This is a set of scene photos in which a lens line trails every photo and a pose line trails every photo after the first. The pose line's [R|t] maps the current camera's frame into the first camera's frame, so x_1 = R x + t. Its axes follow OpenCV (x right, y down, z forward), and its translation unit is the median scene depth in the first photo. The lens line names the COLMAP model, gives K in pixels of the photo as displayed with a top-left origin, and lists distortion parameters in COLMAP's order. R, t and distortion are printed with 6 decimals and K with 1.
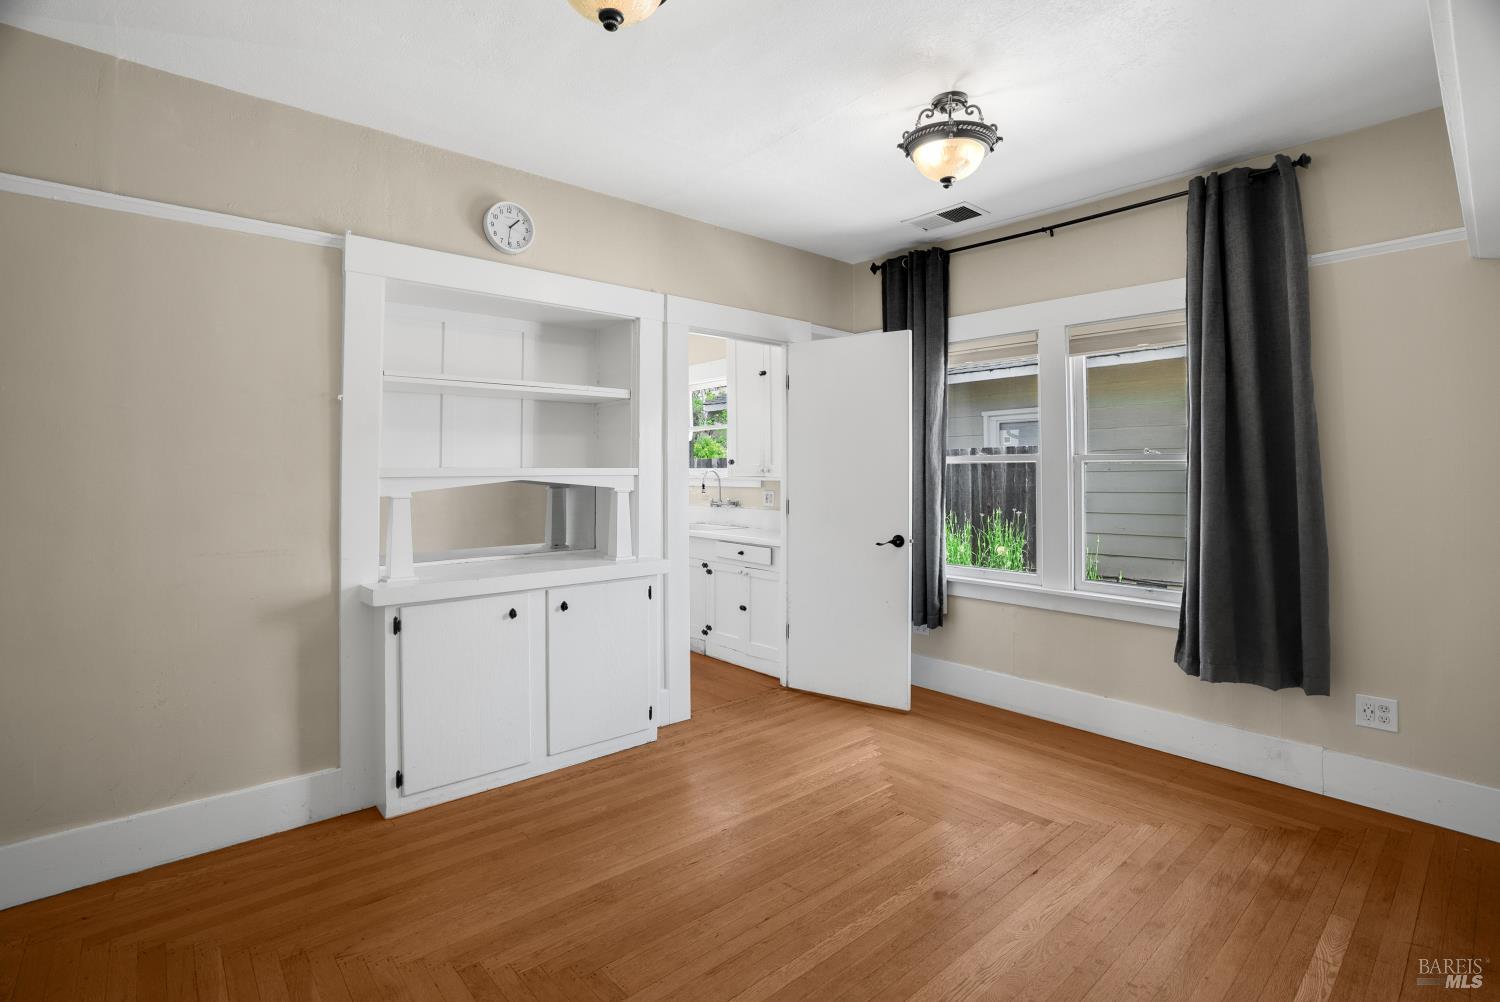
lens RADIAL K [[705.0, 0, 750.0], [0, 705.0, 501.0], [0, 0, 1]] dist [-0.065747, 0.026896]
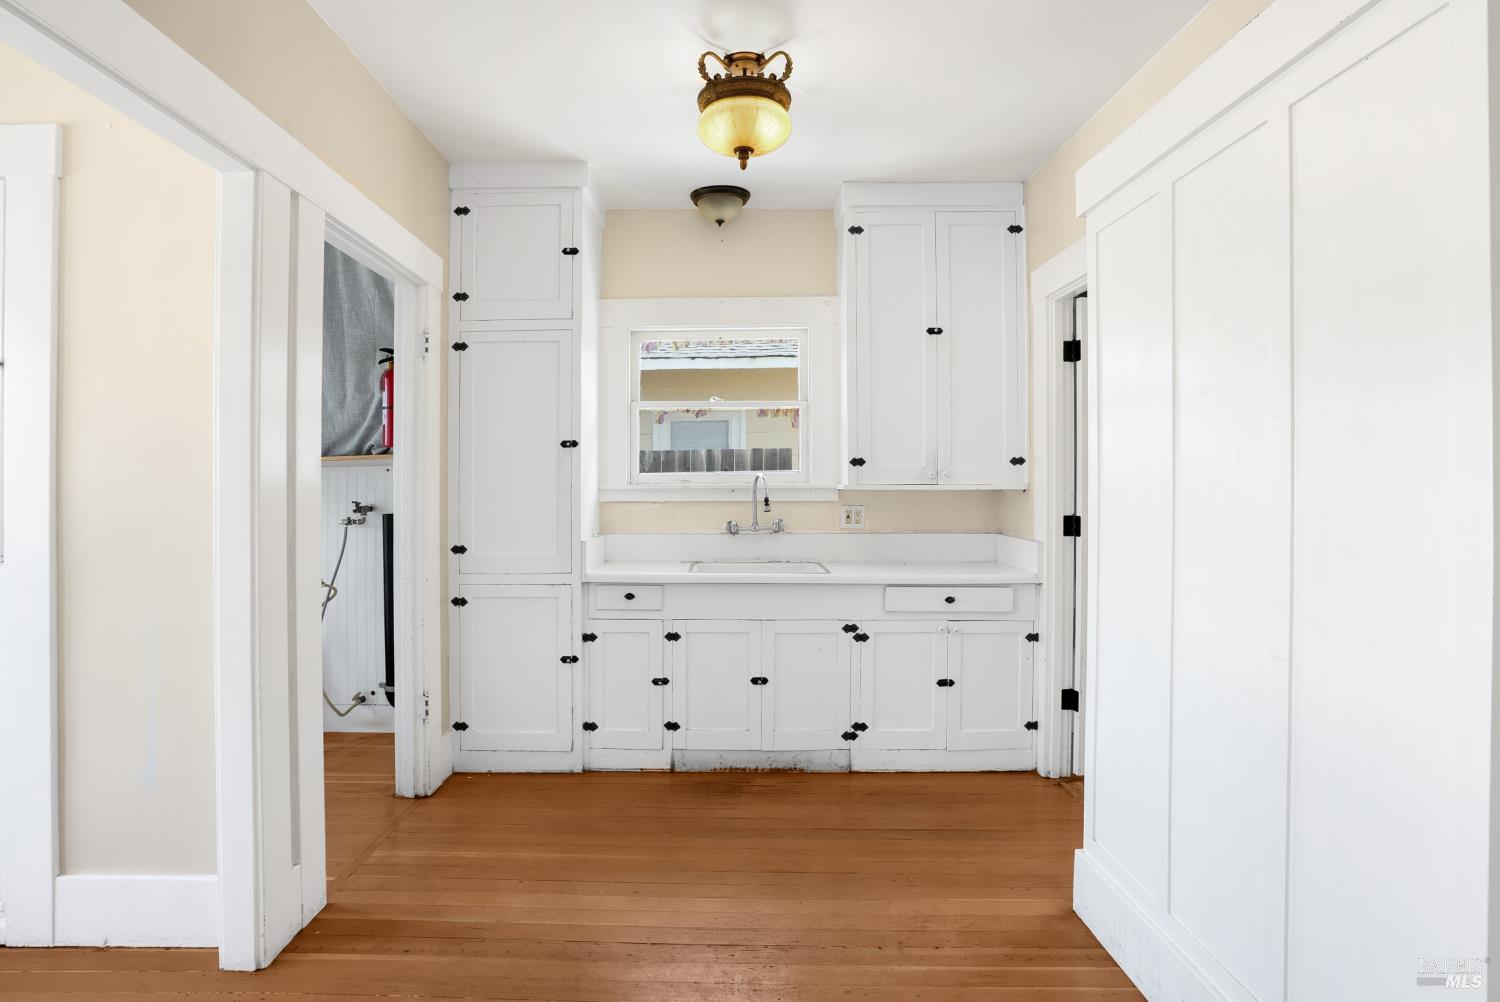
lens RADIAL K [[793.1, 0, 722.4], [0, 793.1, 483.7], [0, 0, 1]] dist [-0.078752, 0.043808]
pose [[0.672067, -0.008676, 0.740440, -0.652269], [0.033525, 0.999263, -0.018720, -0.026707], [-0.739731, 0.037405, 0.671862, 0.609758]]
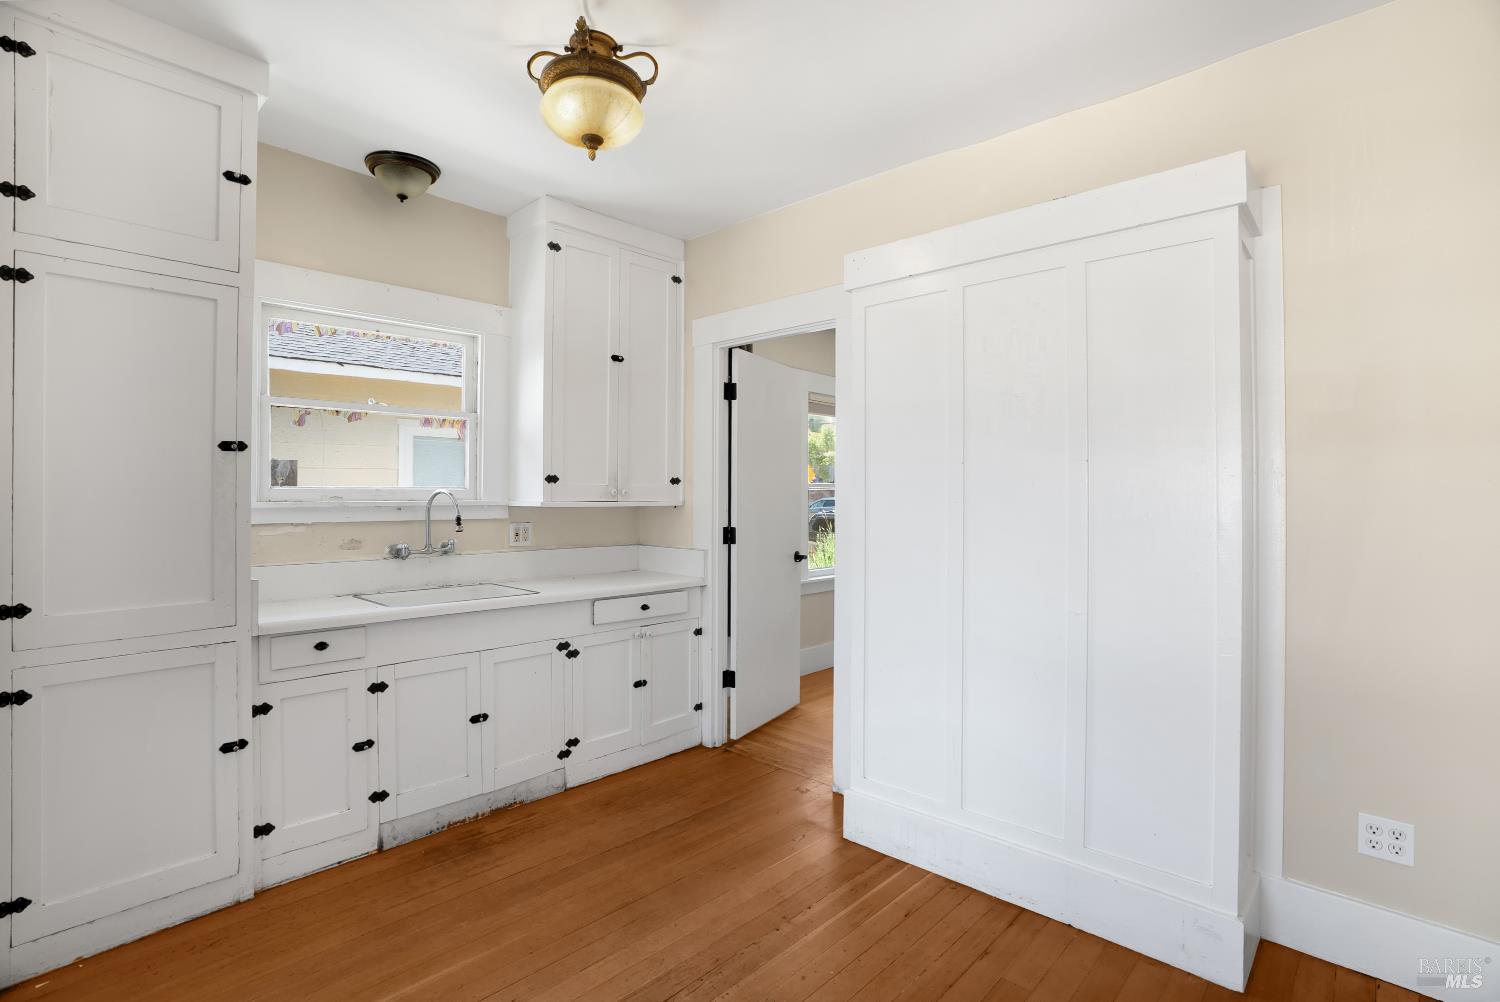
lens RADIAL K [[705.0, 0, 750.0], [0, 705.0, 501.0], [0, 0, 1]] dist [-0.065747, 0.026896]
pose [[-0.088641, -0.011422, 0.995998, -0.687185], [0.036090, 0.999241, 0.014671, -0.039044], [-0.995410, 0.037246, -0.088161, 0.884209]]
